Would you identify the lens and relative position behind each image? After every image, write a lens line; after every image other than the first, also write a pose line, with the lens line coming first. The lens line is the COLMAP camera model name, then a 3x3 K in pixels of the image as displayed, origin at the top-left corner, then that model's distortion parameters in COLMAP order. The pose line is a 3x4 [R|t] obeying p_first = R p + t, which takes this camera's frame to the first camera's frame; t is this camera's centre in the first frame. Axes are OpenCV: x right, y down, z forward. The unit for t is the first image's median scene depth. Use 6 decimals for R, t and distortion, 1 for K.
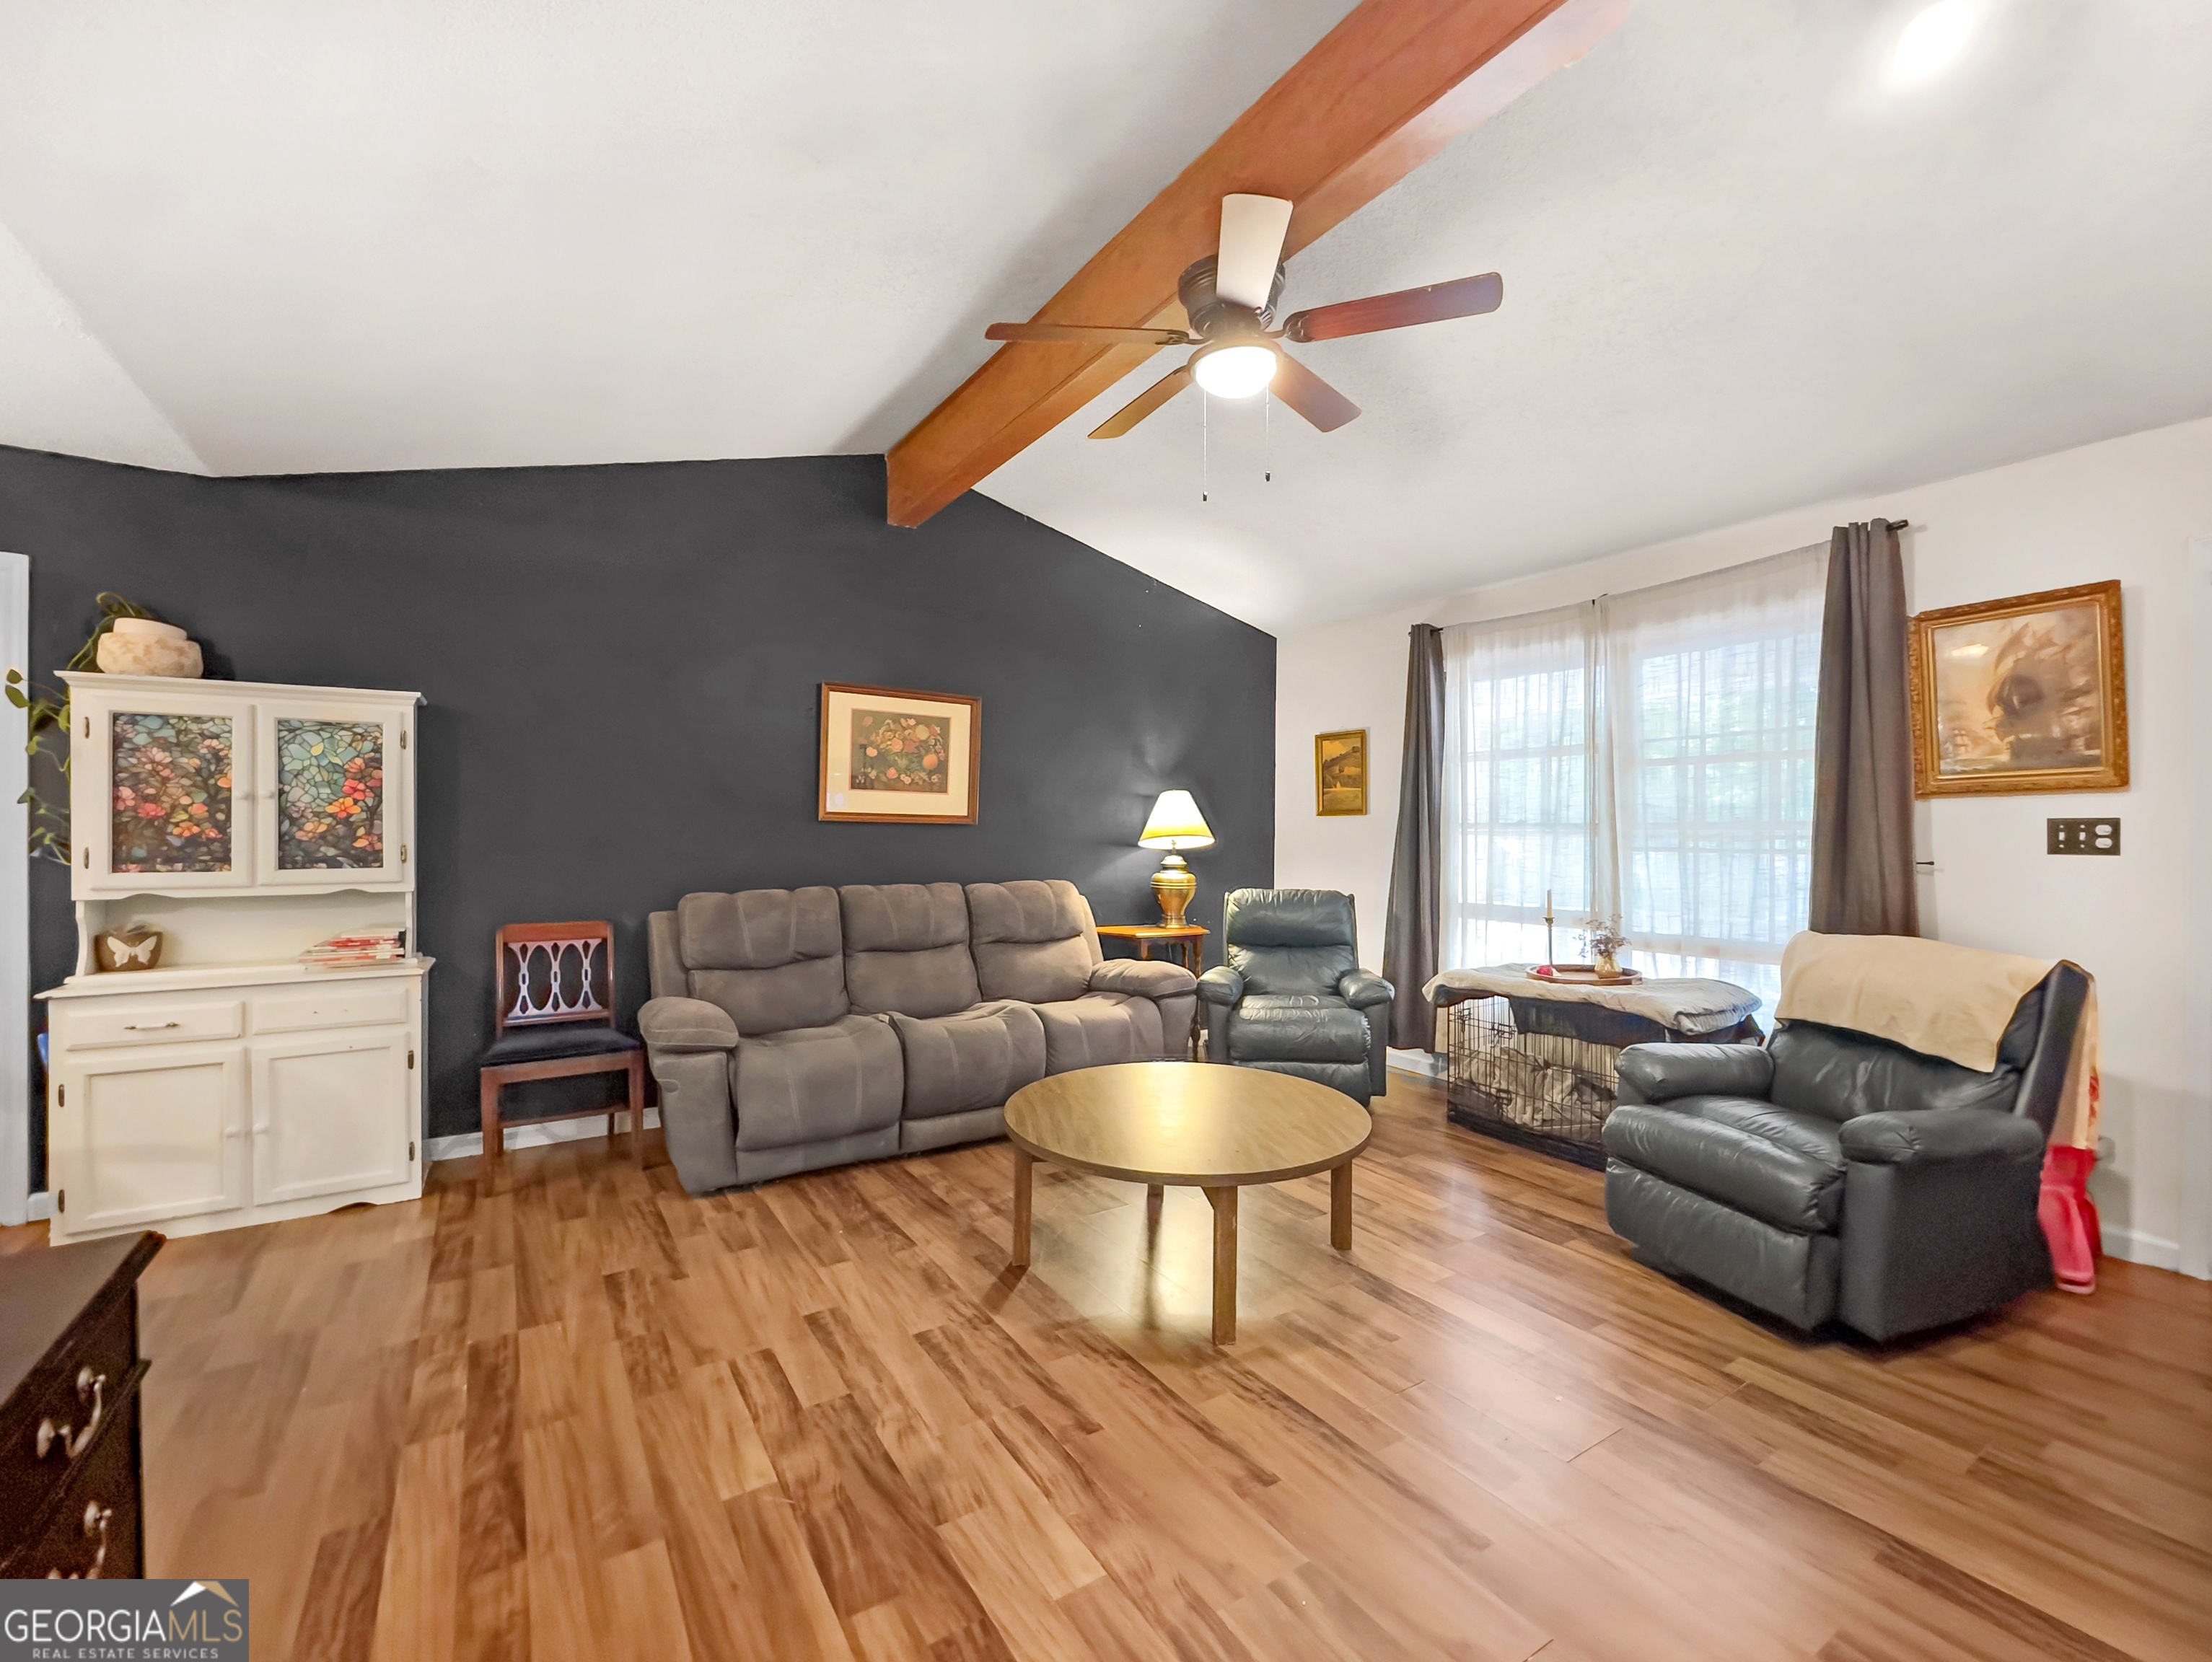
lens RADIAL K [[965.0, 0, 1121.3], [0, 965.0, 829.1], [0, 0, 1]] dist [-0.000292, 0.000025]
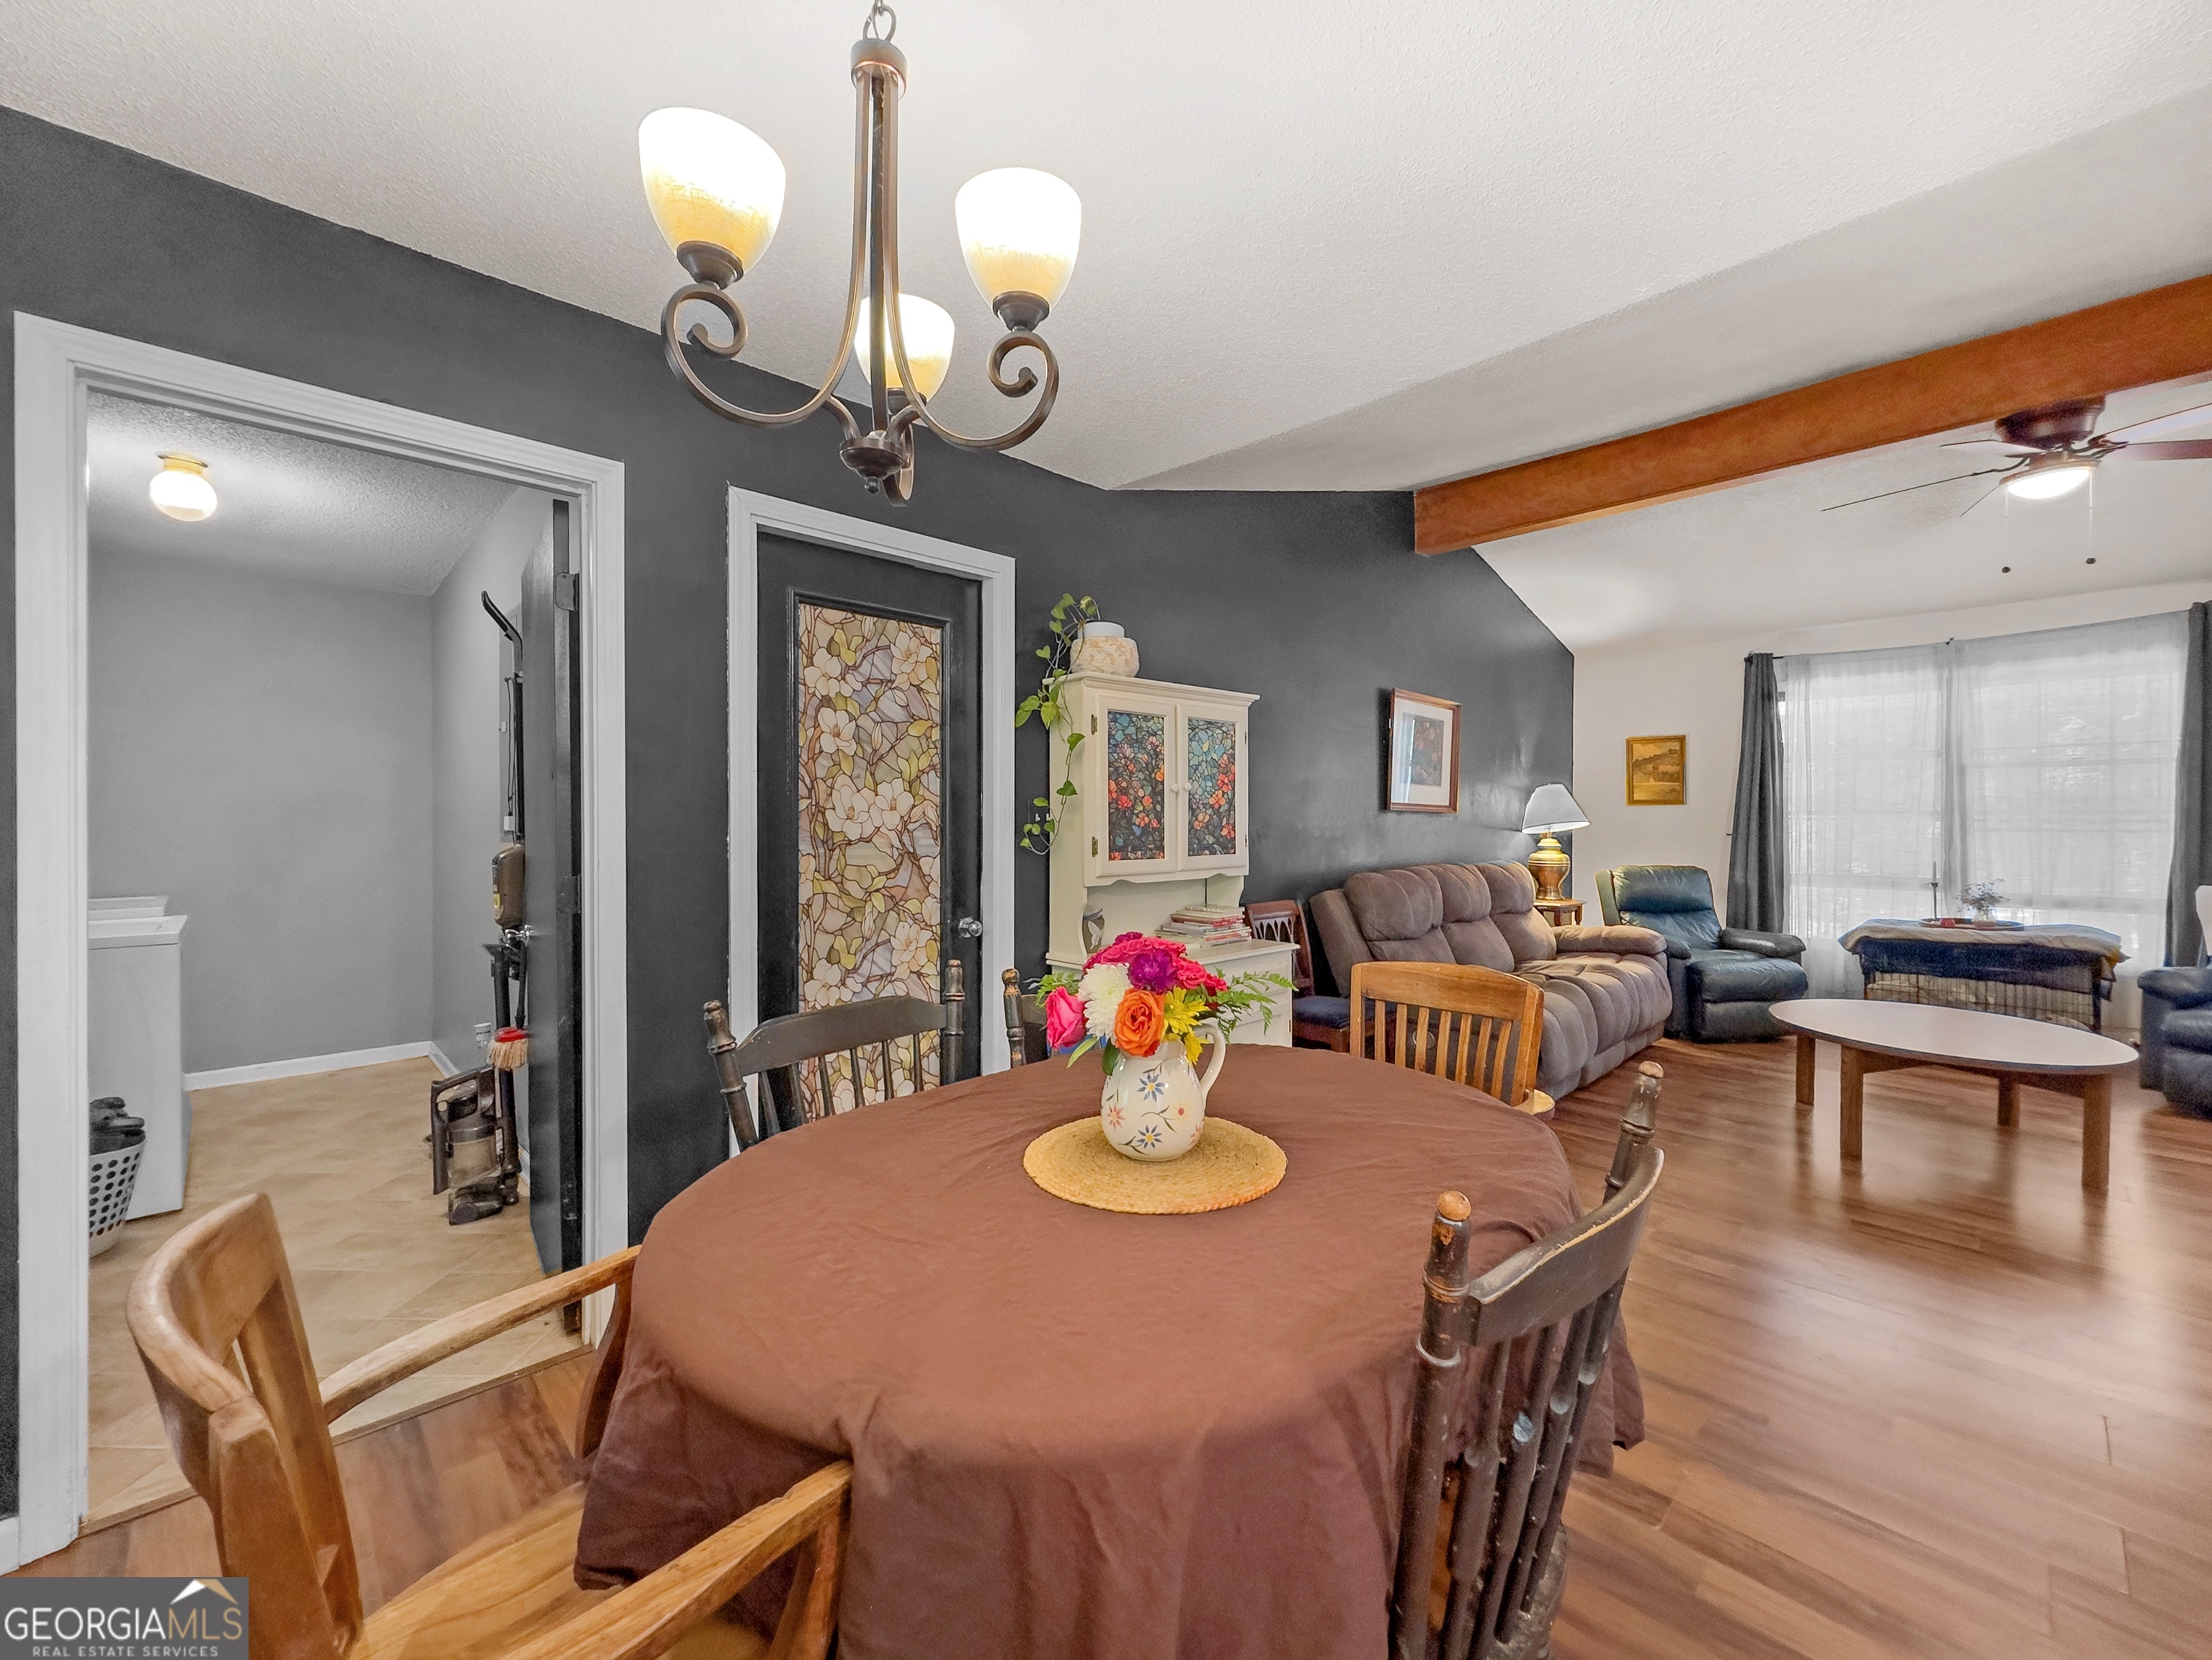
lens RADIAL K [[892.8, 0, 1115.0], [0, 892.8, 824.4], [0, 0, 1]] dist [-0.006406, 0.000616]
pose [[0.981883, -0.005088, 0.189420, -1.110132], [0.003446, 0.999954, 0.008992, -0.003402], [-0.189457, -0.008177, 0.981855, 0.023953]]
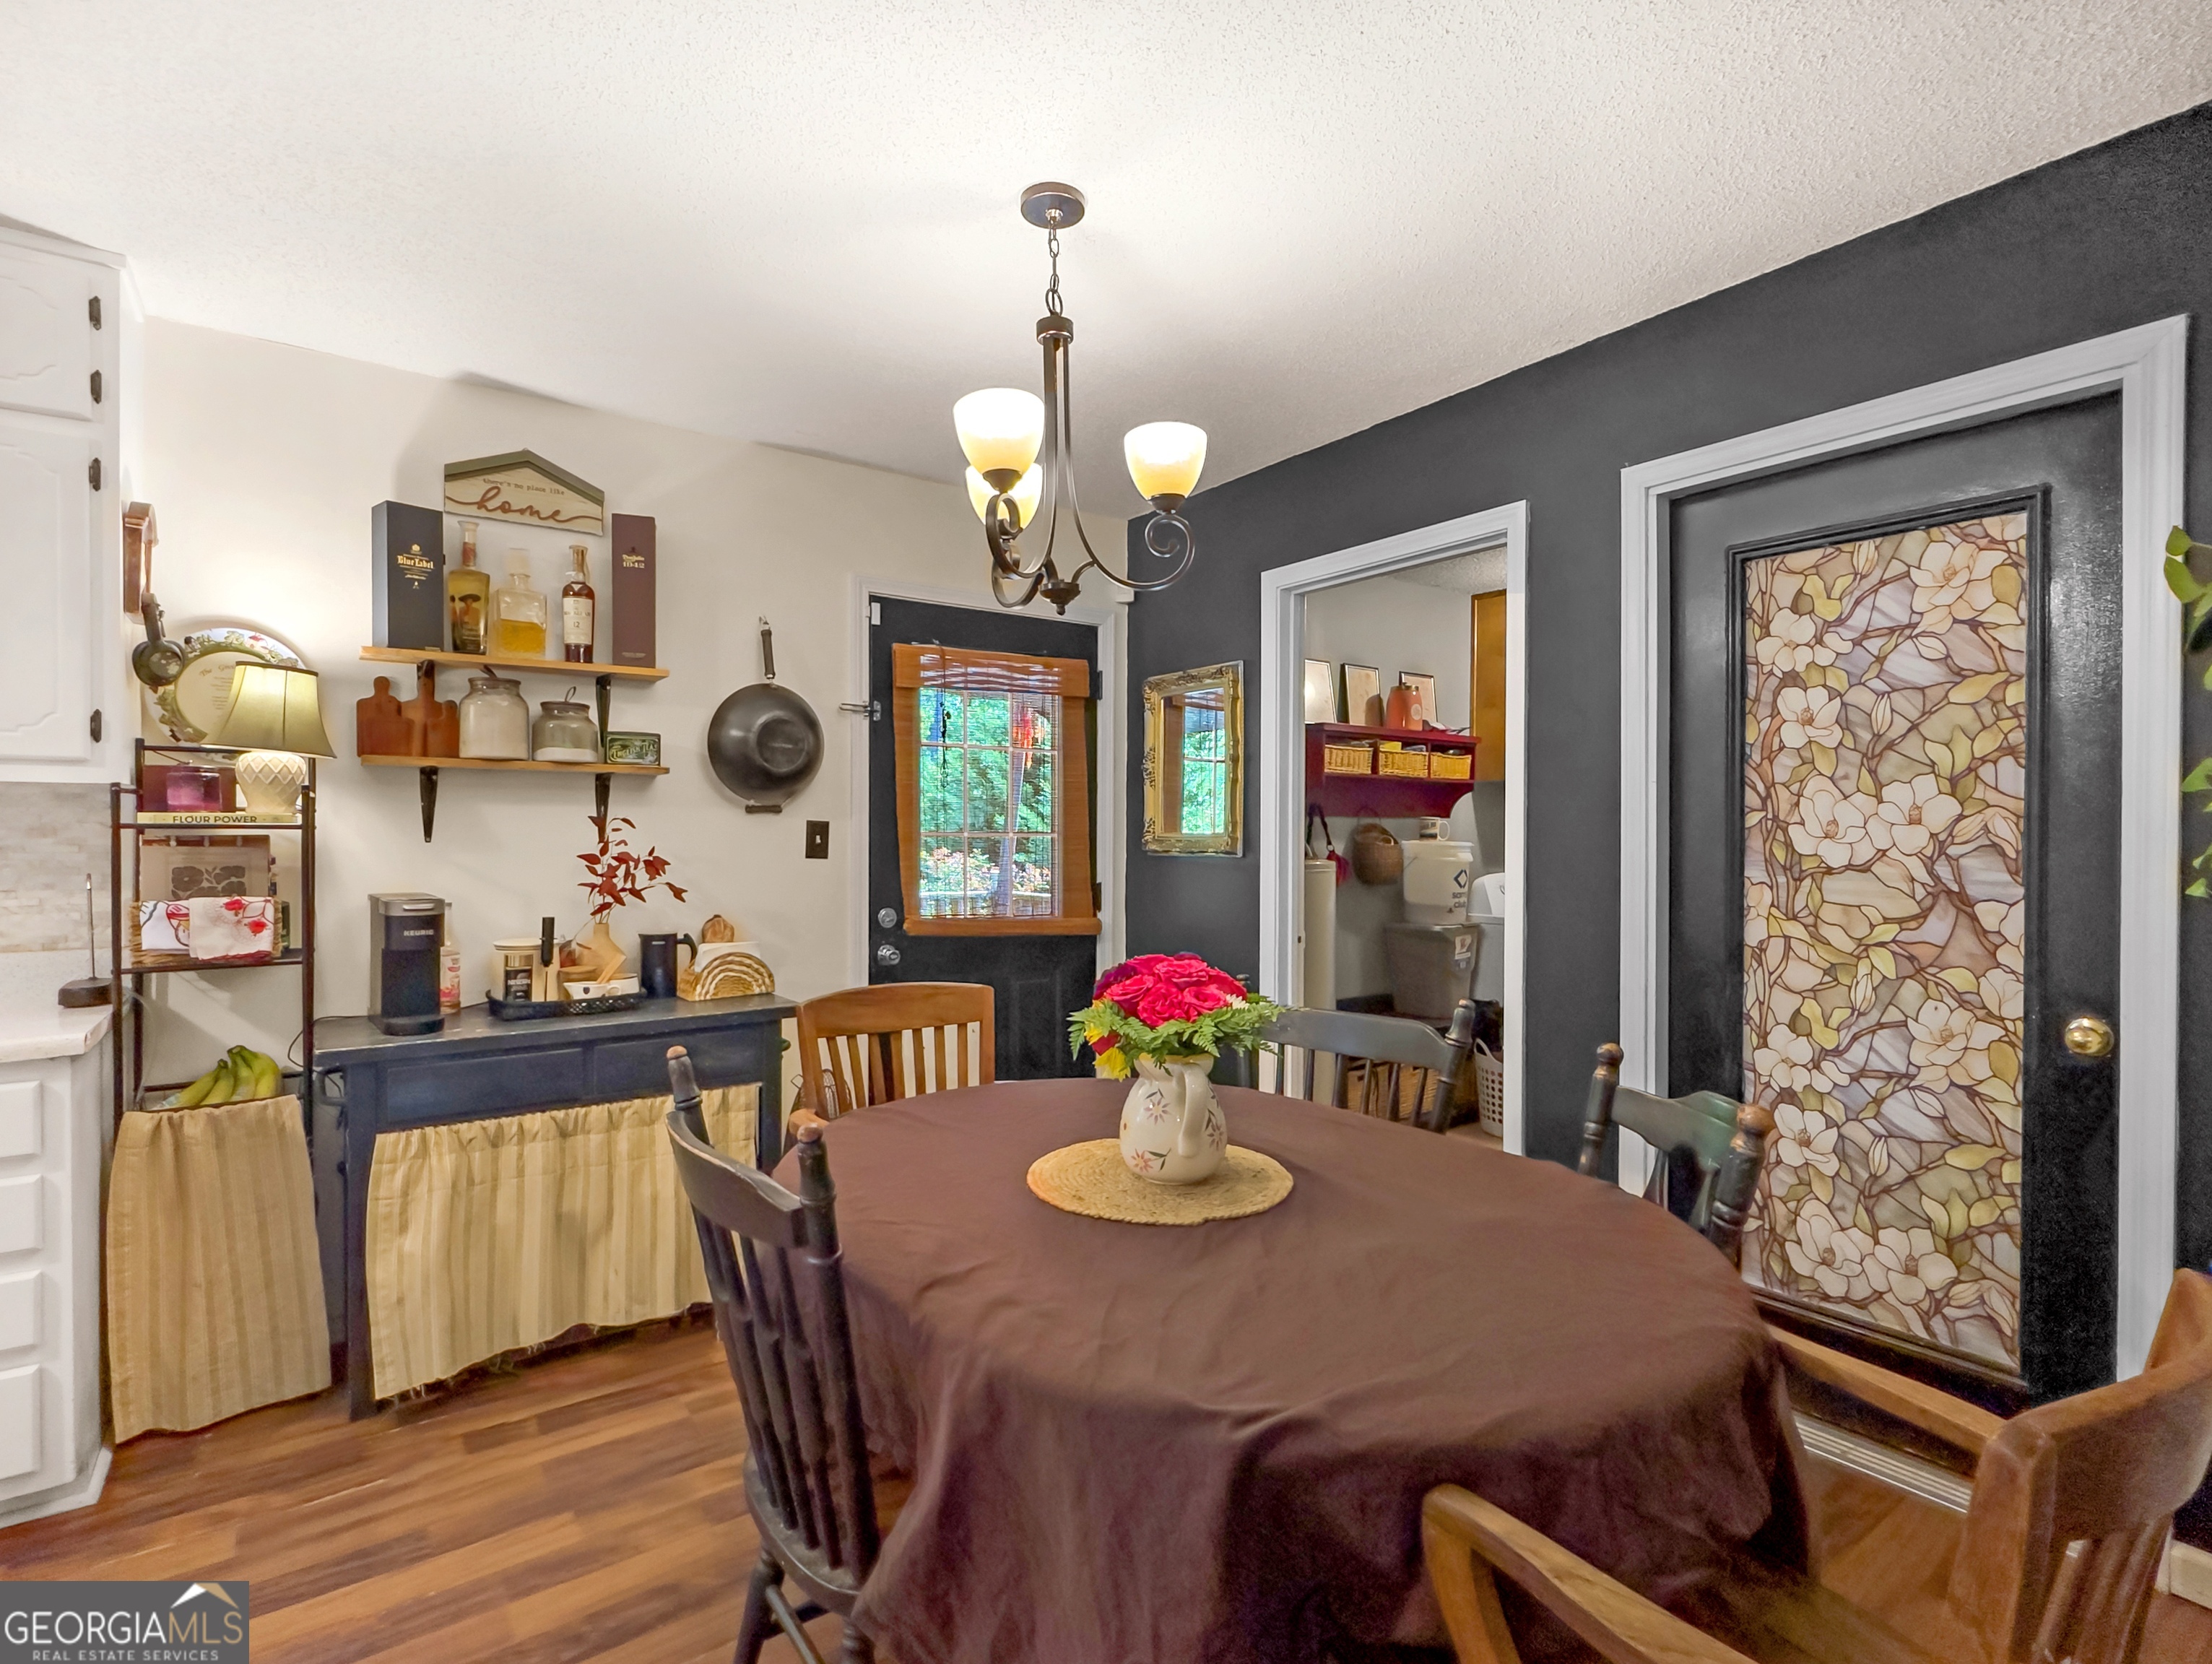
lens RADIAL K [[1039.7, 0, 1109.3], [0, 1039.7, 836.0], [0, 0, 1]] dist [-0.012893, -0.000017]
pose [[0.055486, -0.000251, -0.998459, -0.564095], [-0.000528, 1.000000, -0.000280, -0.002309], [0.998459, 0.000543, 0.055486, 0.358975]]
